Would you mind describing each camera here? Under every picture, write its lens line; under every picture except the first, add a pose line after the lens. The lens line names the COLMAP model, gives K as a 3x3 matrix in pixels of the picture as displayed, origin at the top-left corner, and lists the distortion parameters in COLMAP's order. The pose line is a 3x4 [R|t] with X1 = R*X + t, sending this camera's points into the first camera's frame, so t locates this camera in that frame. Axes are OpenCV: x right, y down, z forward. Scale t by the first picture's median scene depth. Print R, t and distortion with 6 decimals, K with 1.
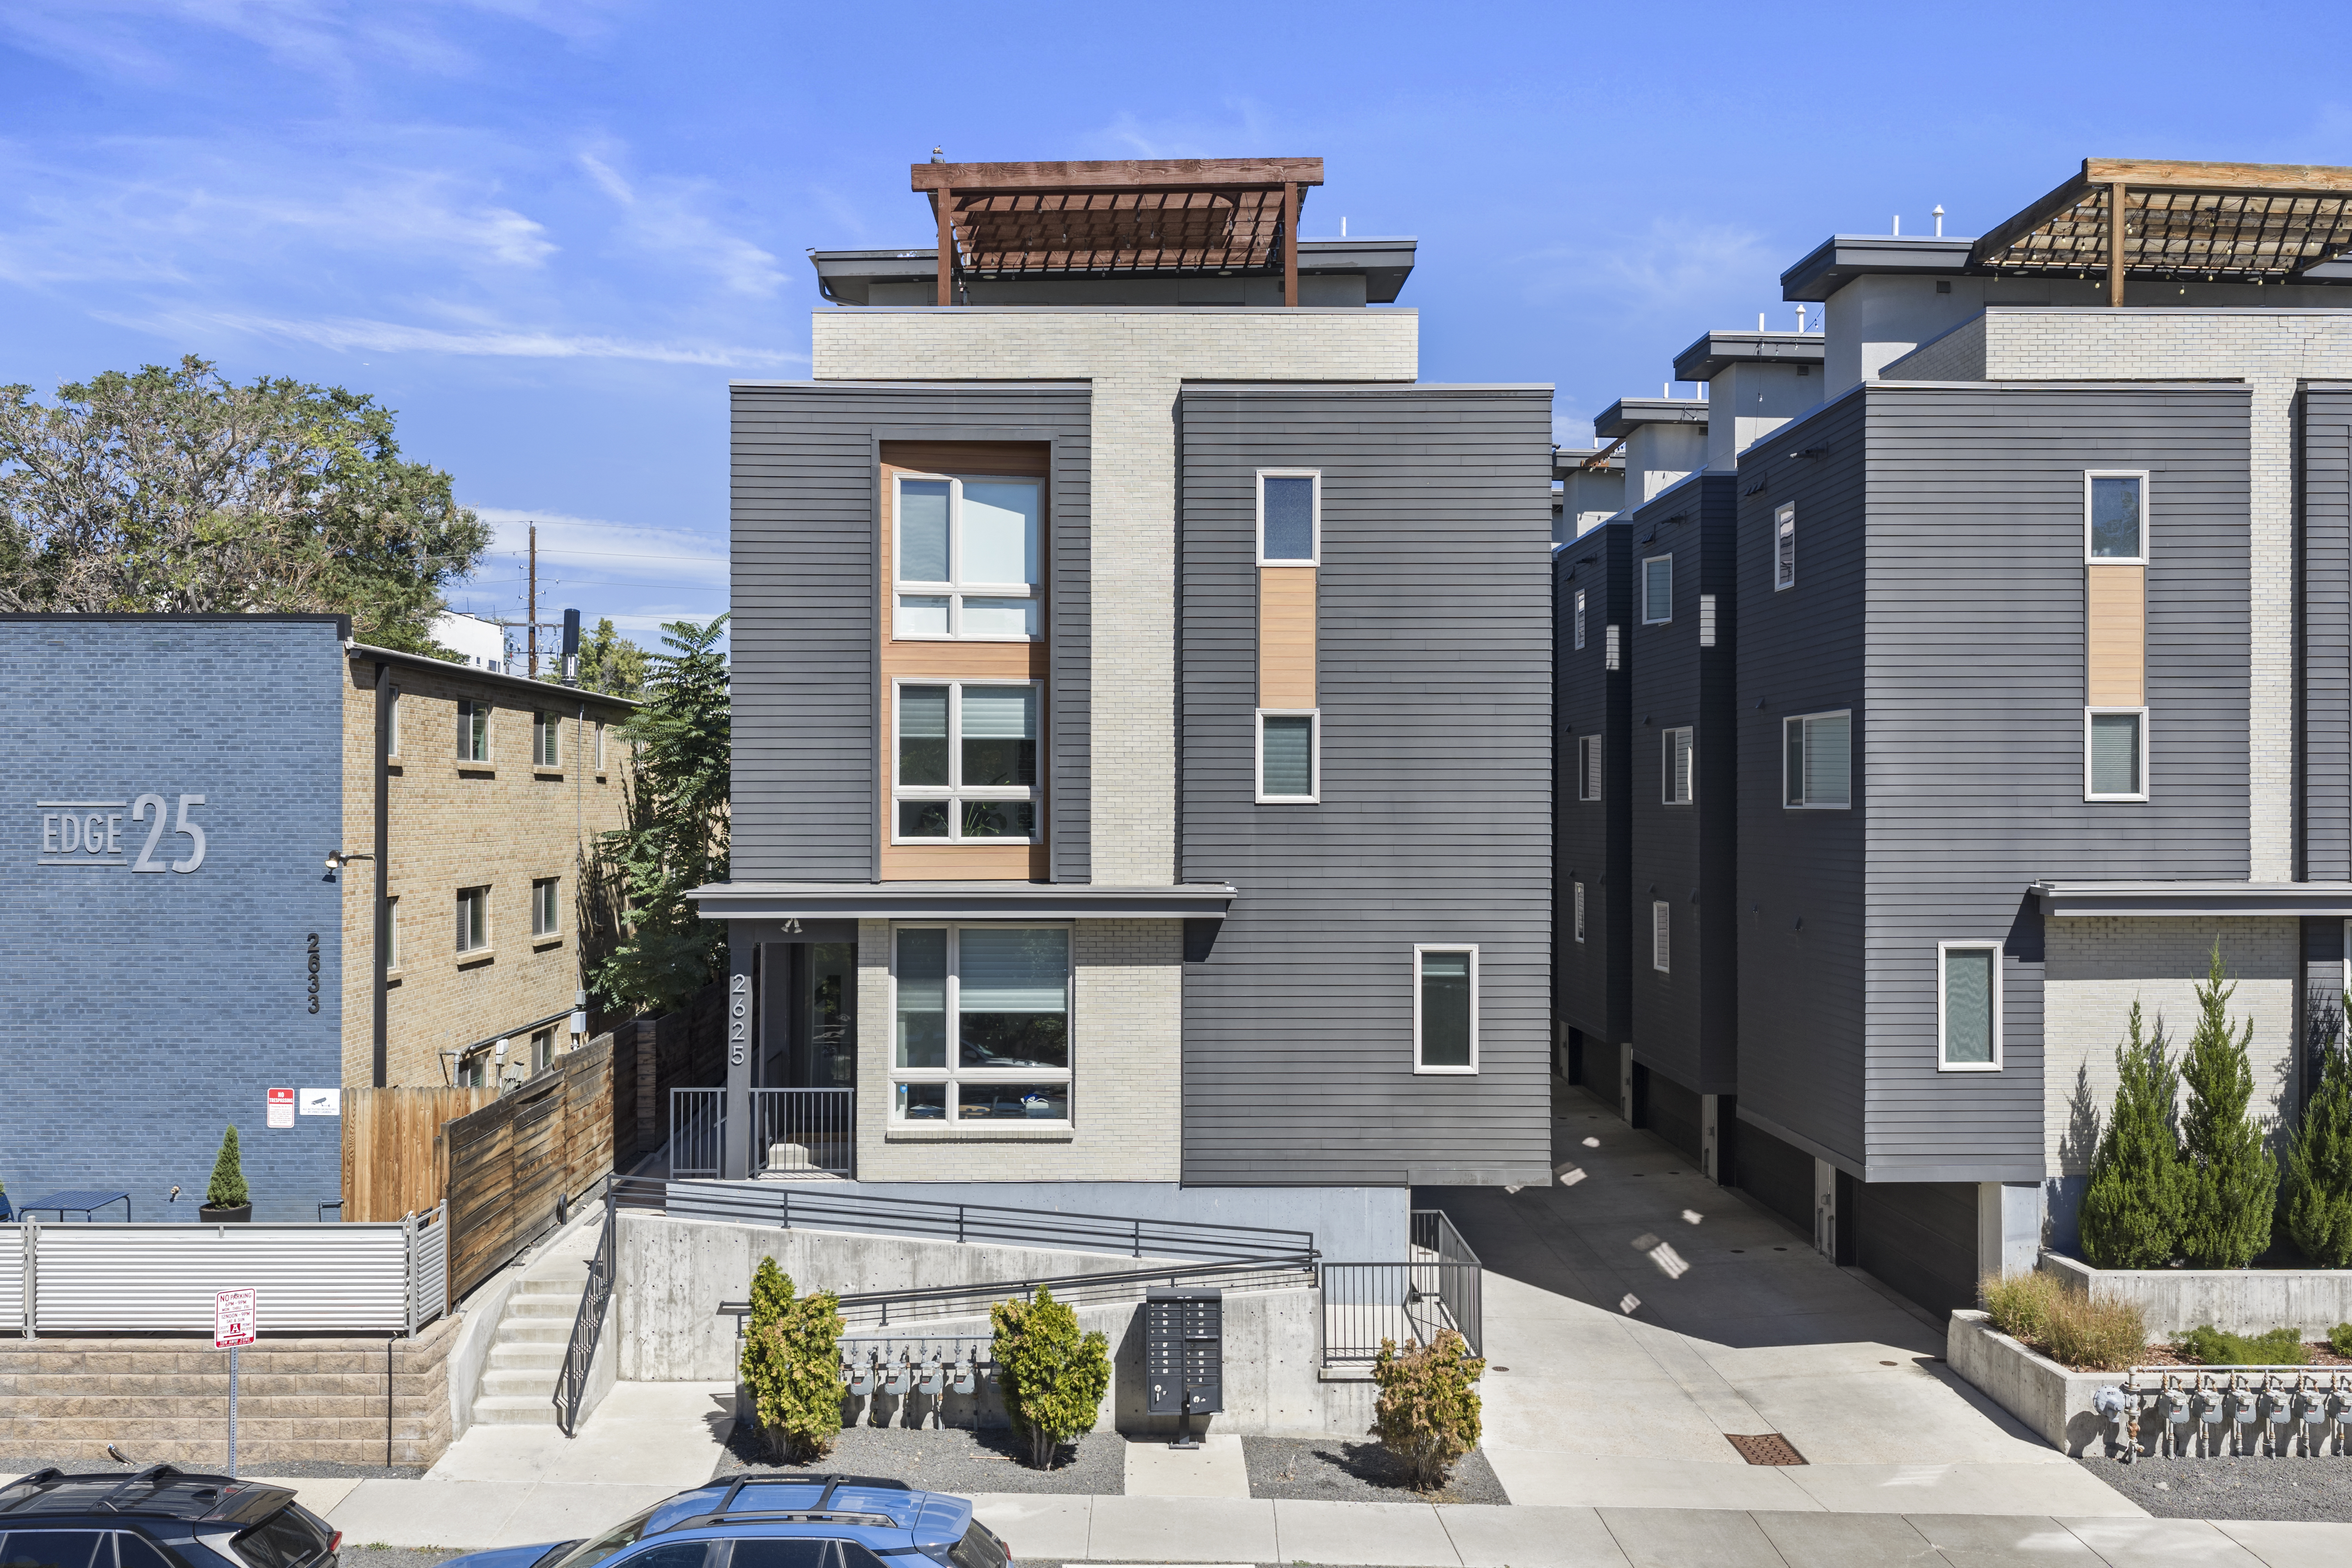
lens RADIAL K [[1947.5, 0, 1189.4], [0, 1947.5, 790.8], [0, 0, 1]] dist [0.014187, -0.018684]
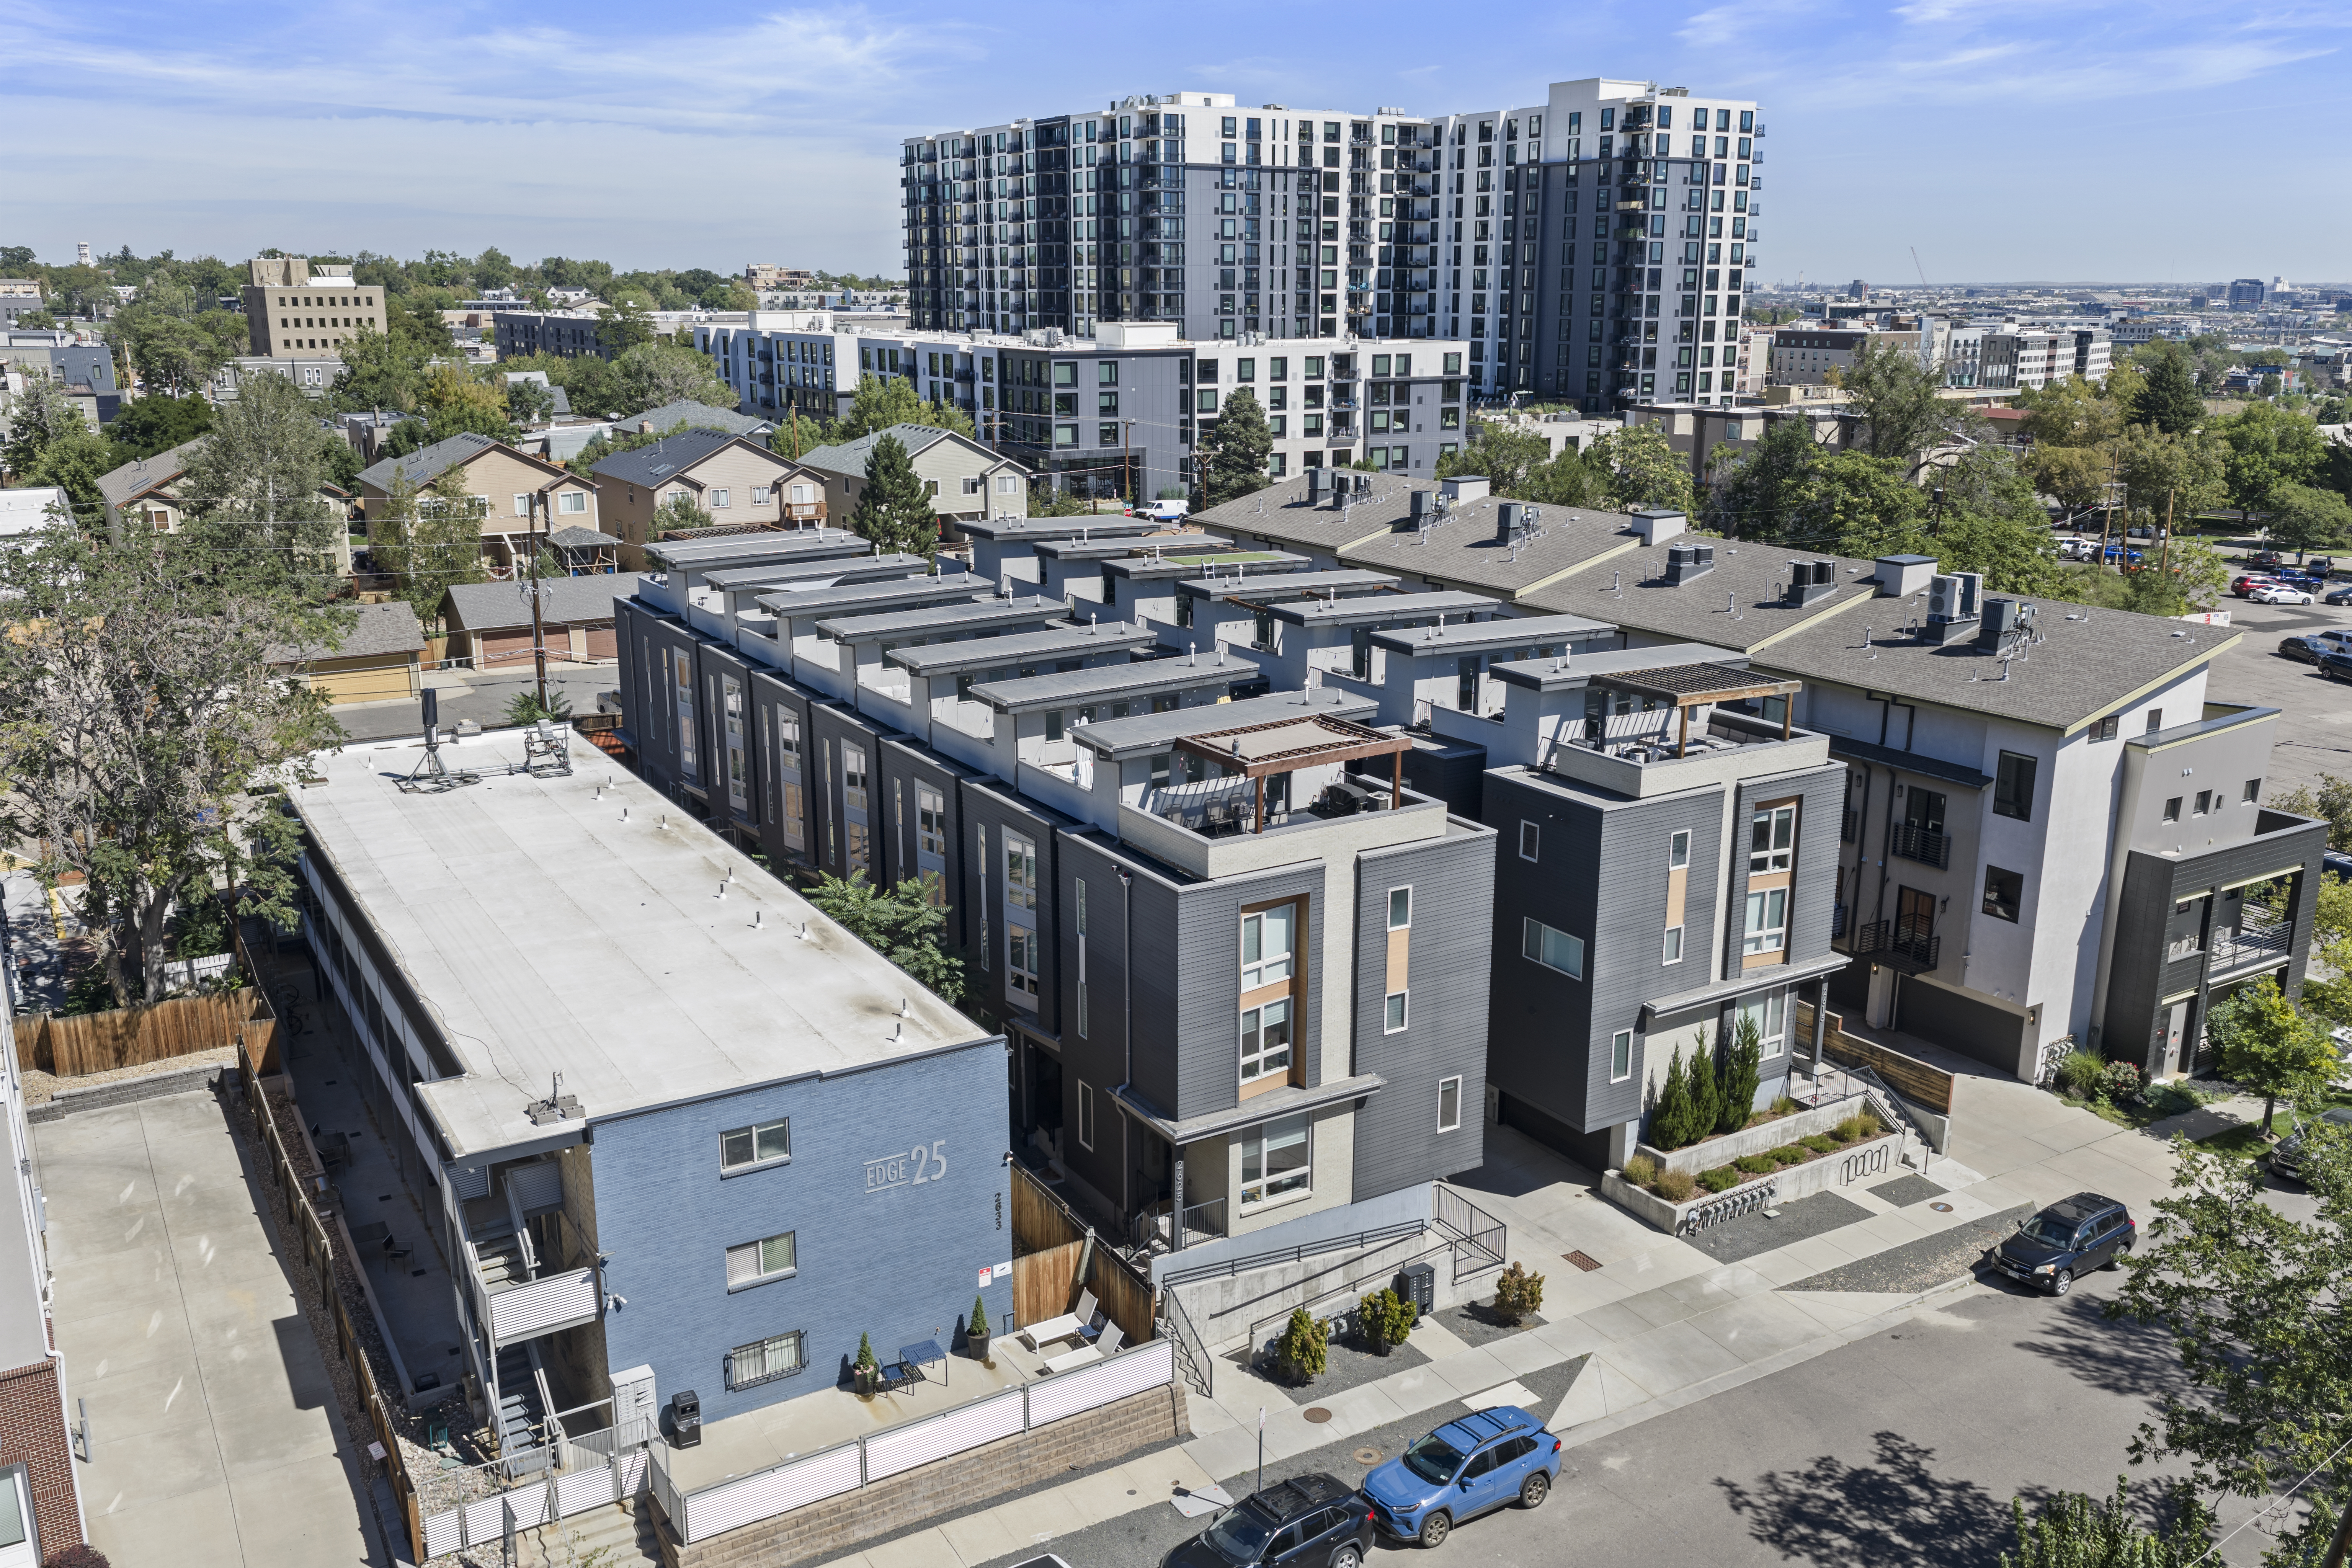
lens RADIAL K [[1947.5, 0, 1172.1], [0, 1947.5, 775.6], [0, 0, 1]] dist [0.014187, -0.018684]
pose [[0.859273, -0.129689, 0.494803, -1.206952], [-0.002980, 0.966040, 0.258377, -0.834439], [-0.511508, -0.223491, 0.829705, -0.618760]]
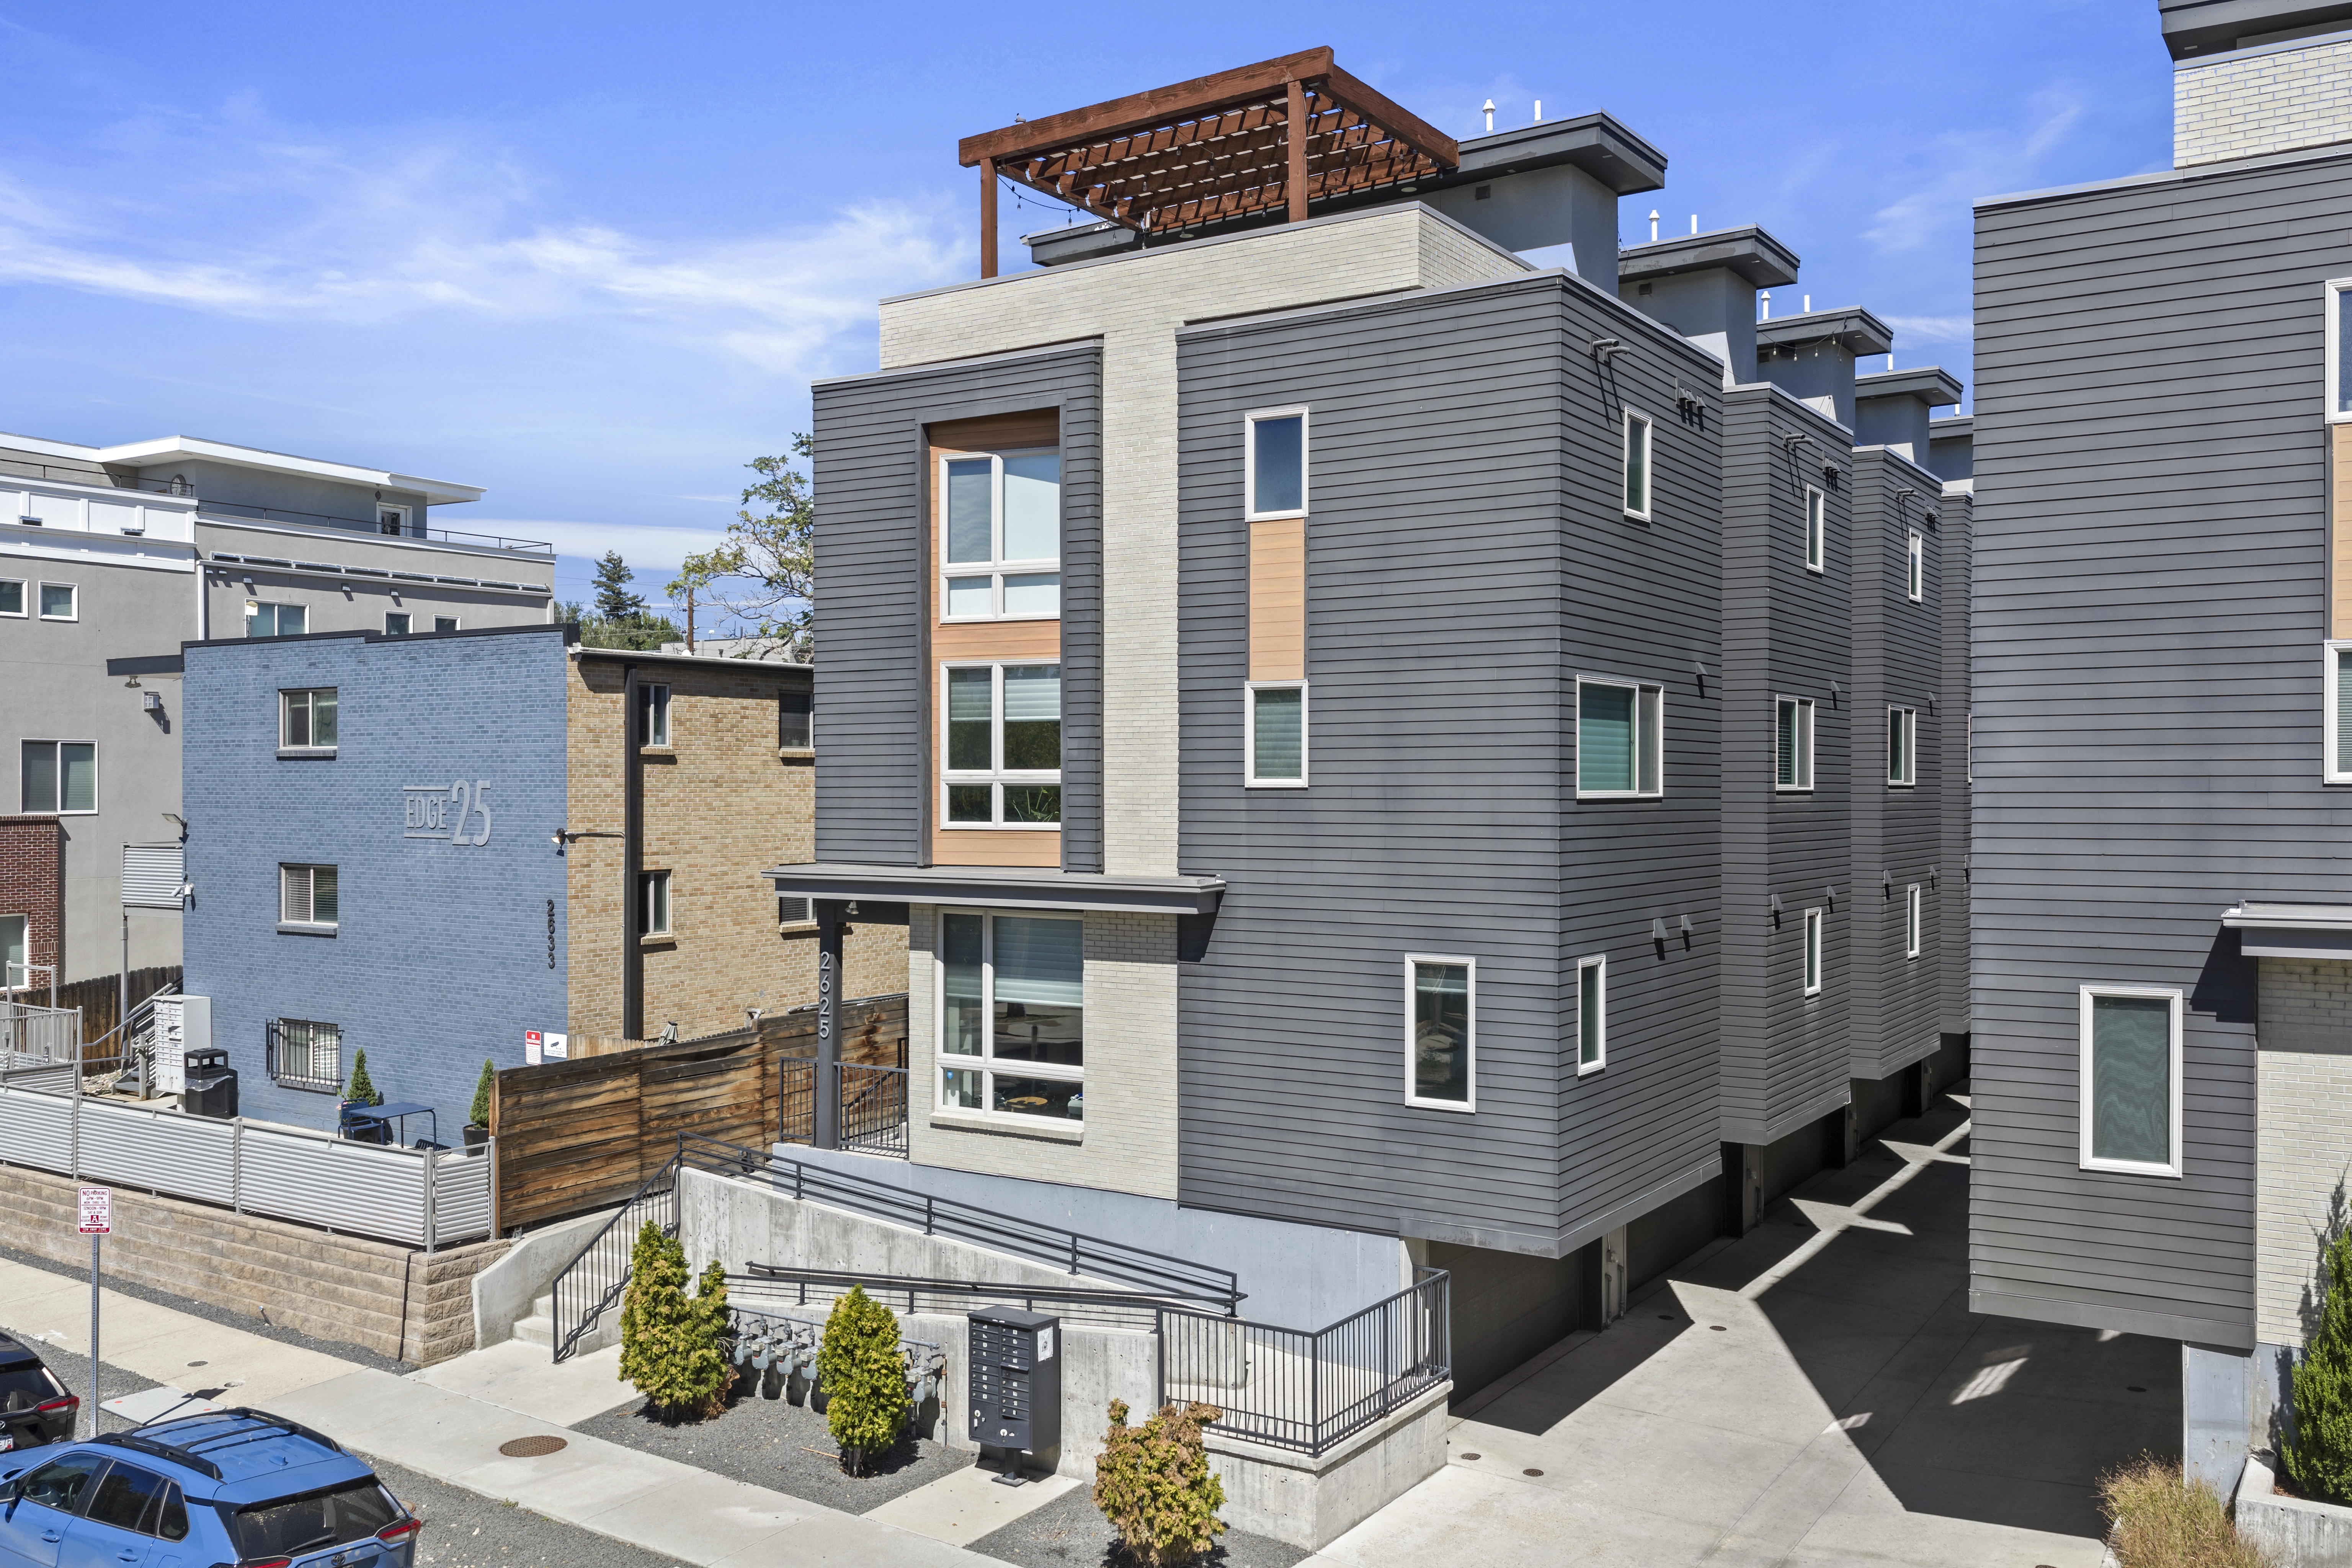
lens RADIAL K [[1947.5, 0, 1187.1], [0, 1947.5, 790.1], [0, 0, 1]] dist [0.014187, -0.018684]
pose [[0.835013, 0.000431, -0.550230, 0.502955], [0.004539, 0.999960, 0.007671, 0.000624], [0.550211, -0.008902, 0.834978, 0.238780]]
